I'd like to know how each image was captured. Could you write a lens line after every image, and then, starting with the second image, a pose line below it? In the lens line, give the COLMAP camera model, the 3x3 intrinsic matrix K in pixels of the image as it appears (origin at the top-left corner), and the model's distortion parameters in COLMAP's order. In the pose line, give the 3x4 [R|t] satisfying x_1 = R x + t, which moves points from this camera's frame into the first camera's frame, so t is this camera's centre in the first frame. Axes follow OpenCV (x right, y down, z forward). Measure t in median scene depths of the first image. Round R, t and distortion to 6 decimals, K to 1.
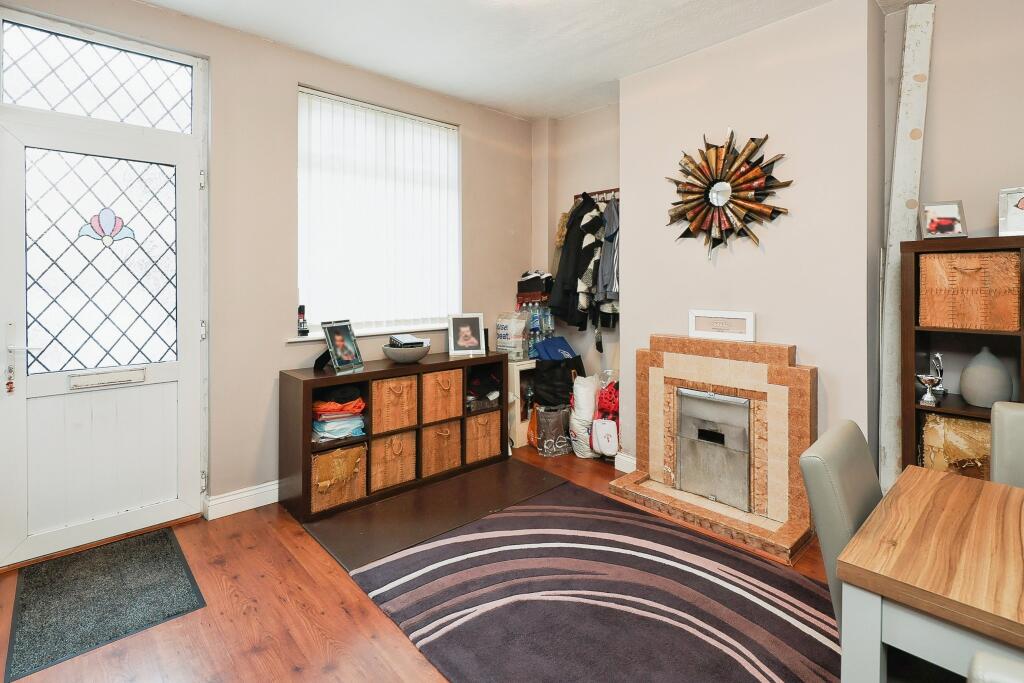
lens RADIAL K [[497.7, 0, 511.2], [0, 497.7, 283.1], [0, 0, 1]] dist [0.000601, -0.000245]
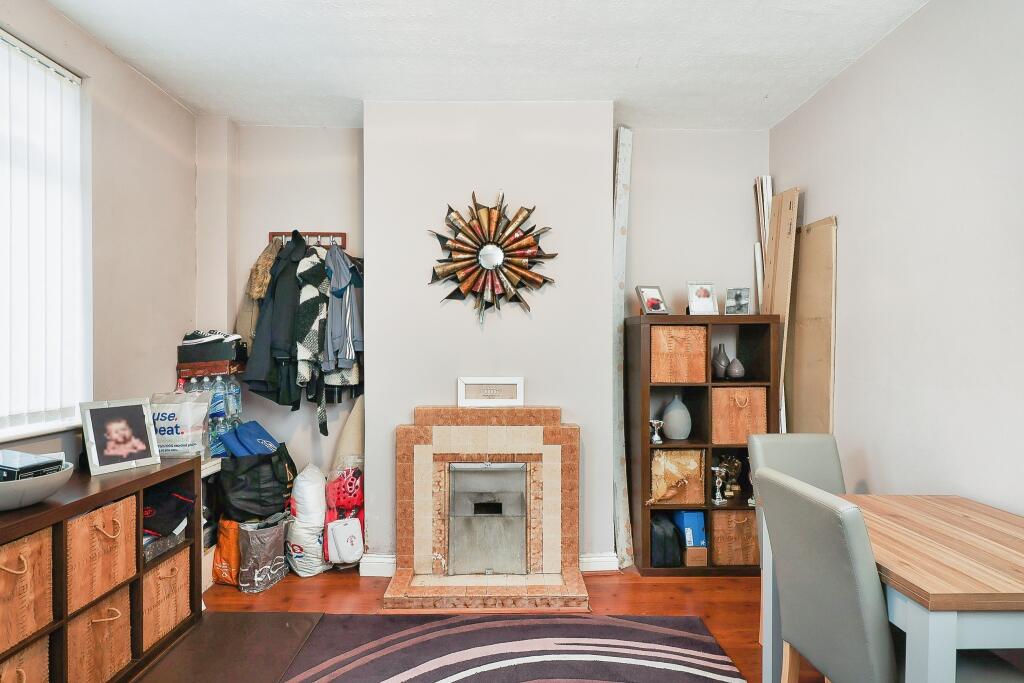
lens RADIAL K [[496.9, 0, 504.0], [0, 496.9, 348.3], [0, 0, 1]] dist [0.000937, -0.000440]
pose [[0.665637, -0.000622, 0.746276, -0.271462], [-0.000135, 1.000000, 0.000954, -0.001211], [-0.746276, -0.000736, 0.665636, 0.315819]]
